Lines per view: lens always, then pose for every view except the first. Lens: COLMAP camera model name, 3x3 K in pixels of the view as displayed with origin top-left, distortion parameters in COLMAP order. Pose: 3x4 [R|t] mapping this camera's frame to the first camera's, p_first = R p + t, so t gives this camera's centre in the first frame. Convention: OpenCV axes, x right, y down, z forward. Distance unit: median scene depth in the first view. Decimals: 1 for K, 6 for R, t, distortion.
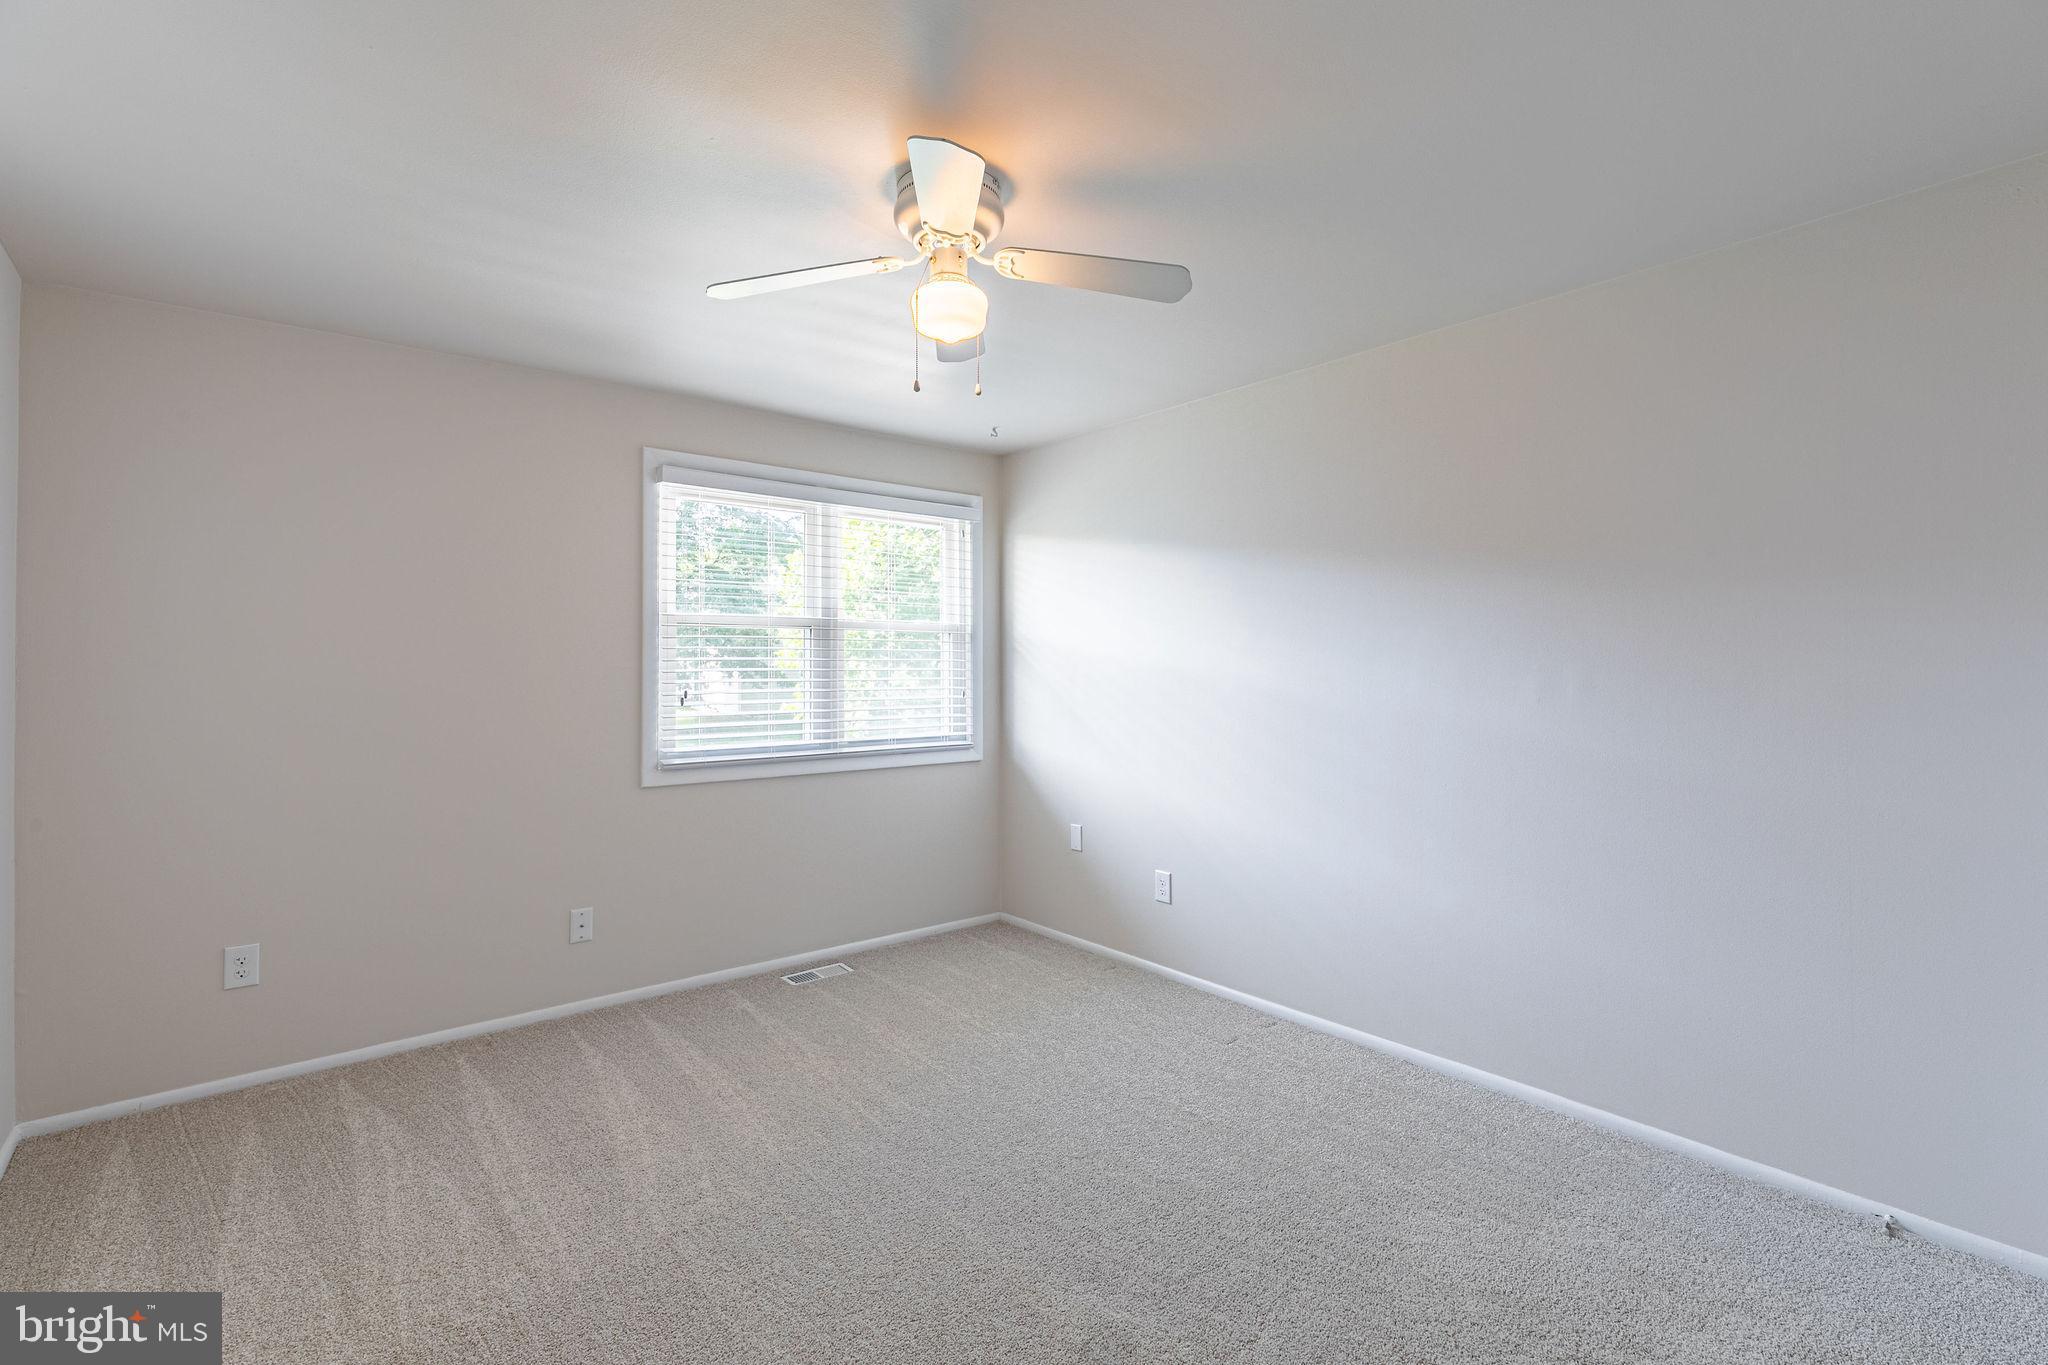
lens RADIAL K [[927.7, 0, 1021.1], [0, 927.7, 660.3], [0, 0, 1]] dist [0.004307, -0.000859]
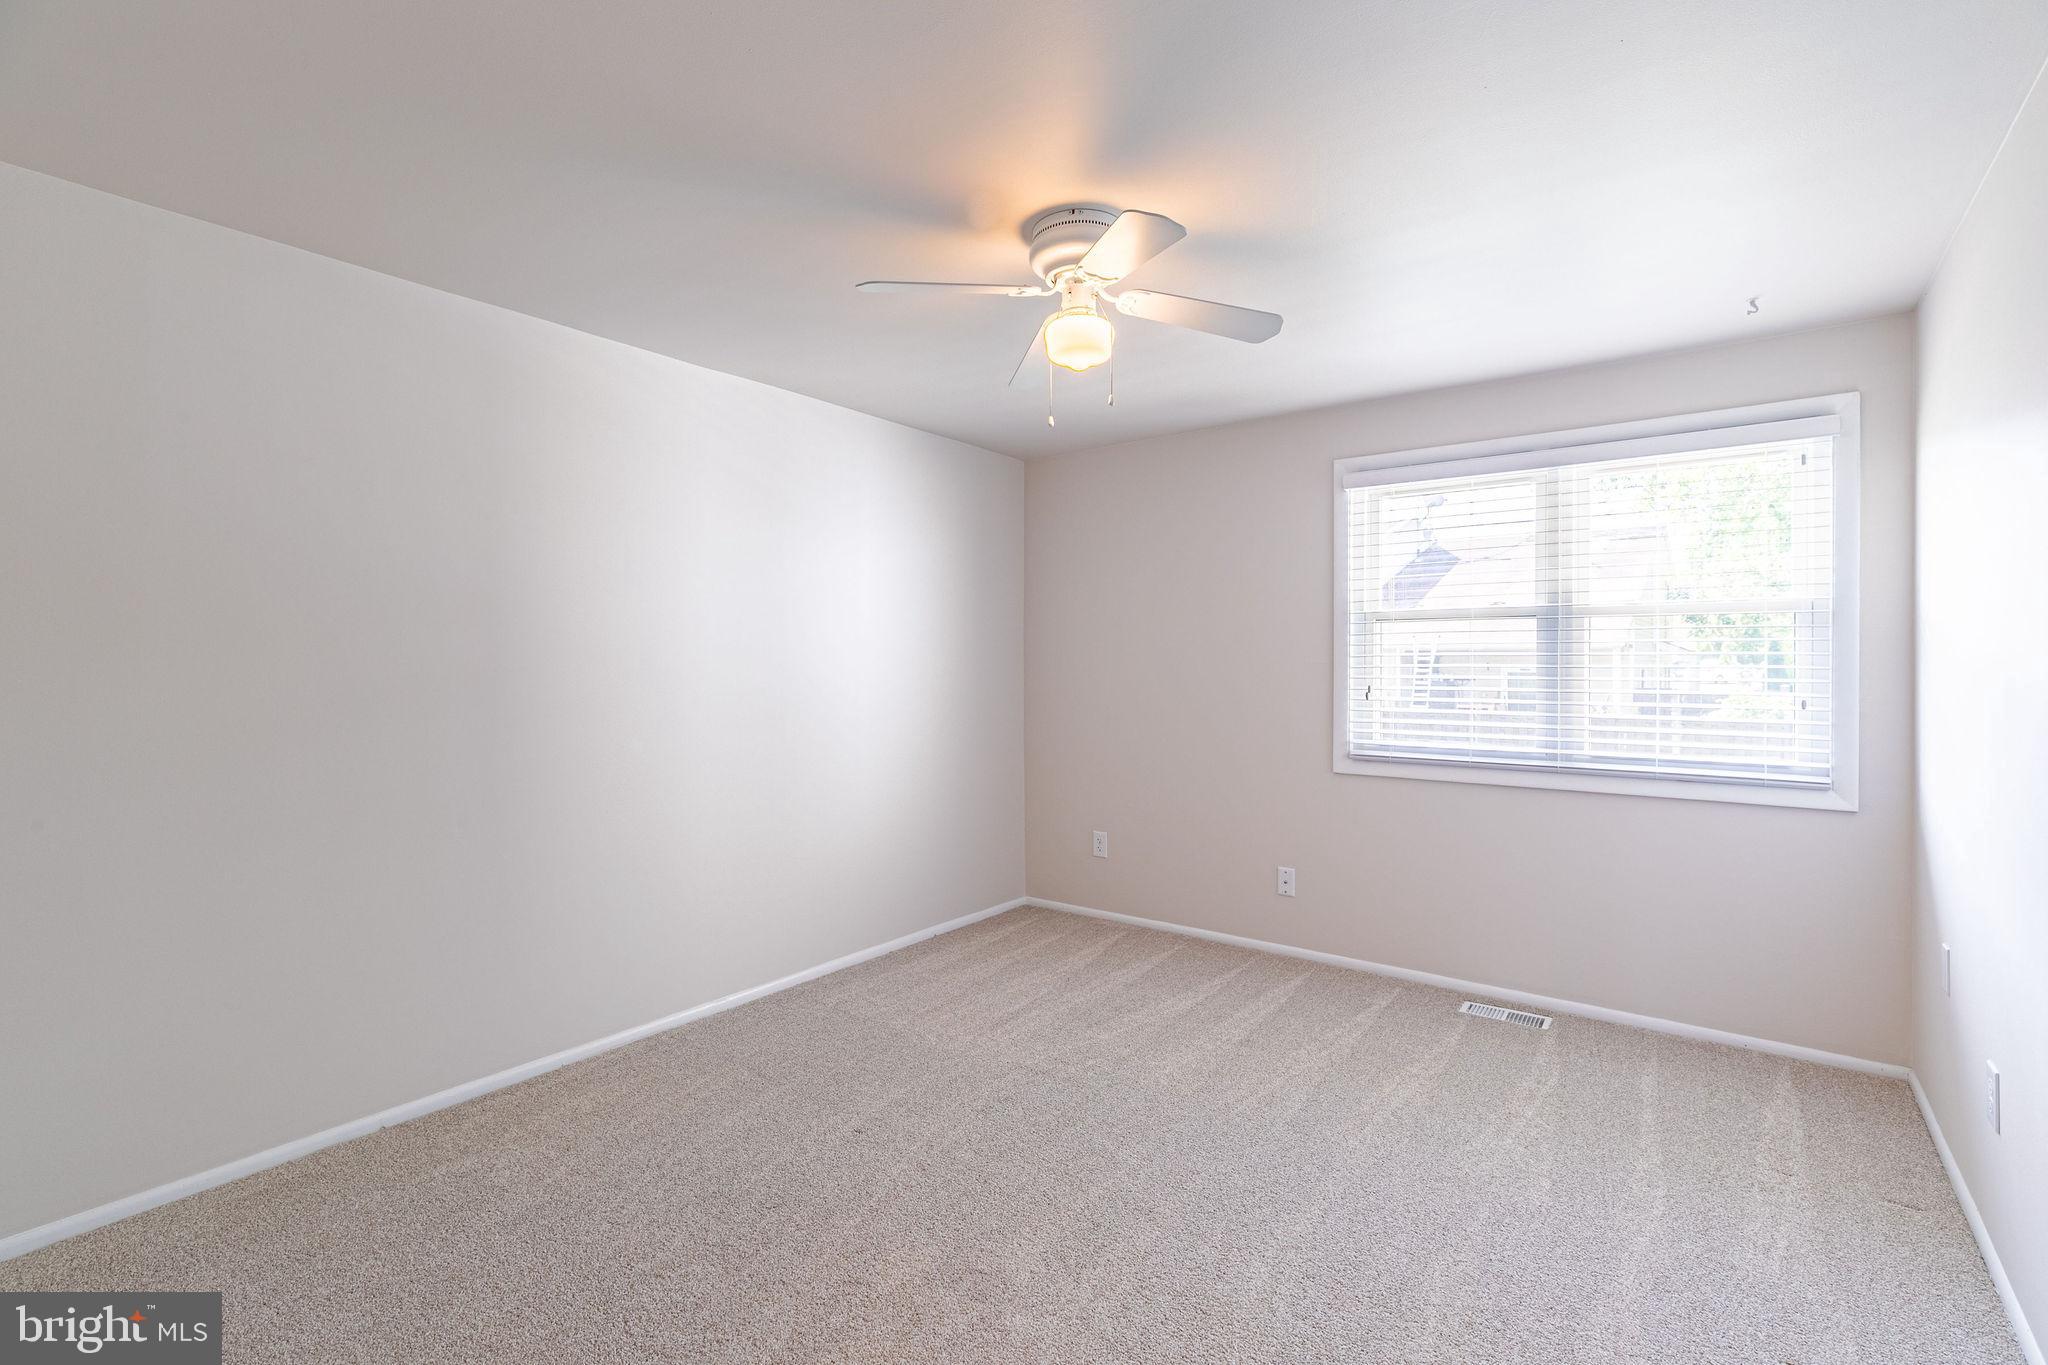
lens RADIAL K [[927.8, 0, 1032.8], [0, 927.8, 669.7], [0, 0, 1]] dist [-0.001632, -0.000424]
pose [[0.226044, 0.009329, -0.974072, 0.541178], [0.006625, 0.999916, 0.011114, 0.000871], [0.974095, -0.008966, 0.225963, 0.383307]]
